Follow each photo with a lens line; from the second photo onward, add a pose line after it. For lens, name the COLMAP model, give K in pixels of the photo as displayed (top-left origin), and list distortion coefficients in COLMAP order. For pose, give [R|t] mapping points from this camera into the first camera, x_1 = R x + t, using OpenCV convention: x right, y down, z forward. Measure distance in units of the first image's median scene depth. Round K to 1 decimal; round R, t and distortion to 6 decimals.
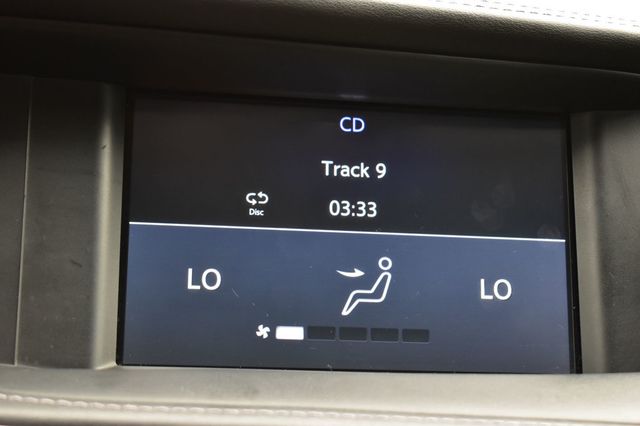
lens RADIAL K [[1199.1, 0, 320.0], [0, 1199.1, 213.0], [0, 0, 1]] dist [0.016371, -0.114652]
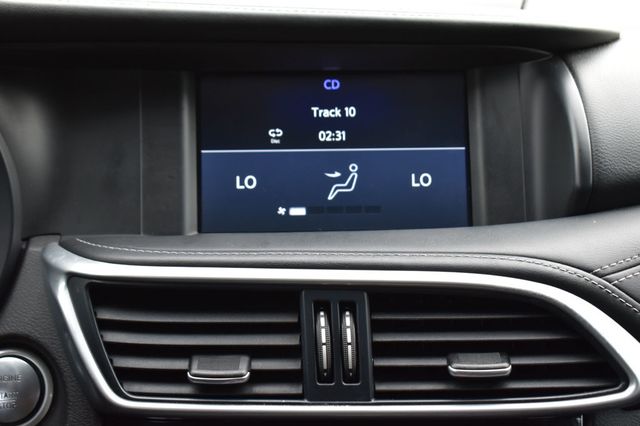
lens RADIAL K [[1199.1, 0, 320.0], [0, 1199.1, 213.0], [0, 0, 1]] dist [0.016371, -0.114652]
pose [[0.992080, -0.041174, -0.118665, 0.206716], [0.053023, 0.993724, 0.098490, -0.063476], [0.113865, -0.104002, 0.988038, -0.678395]]
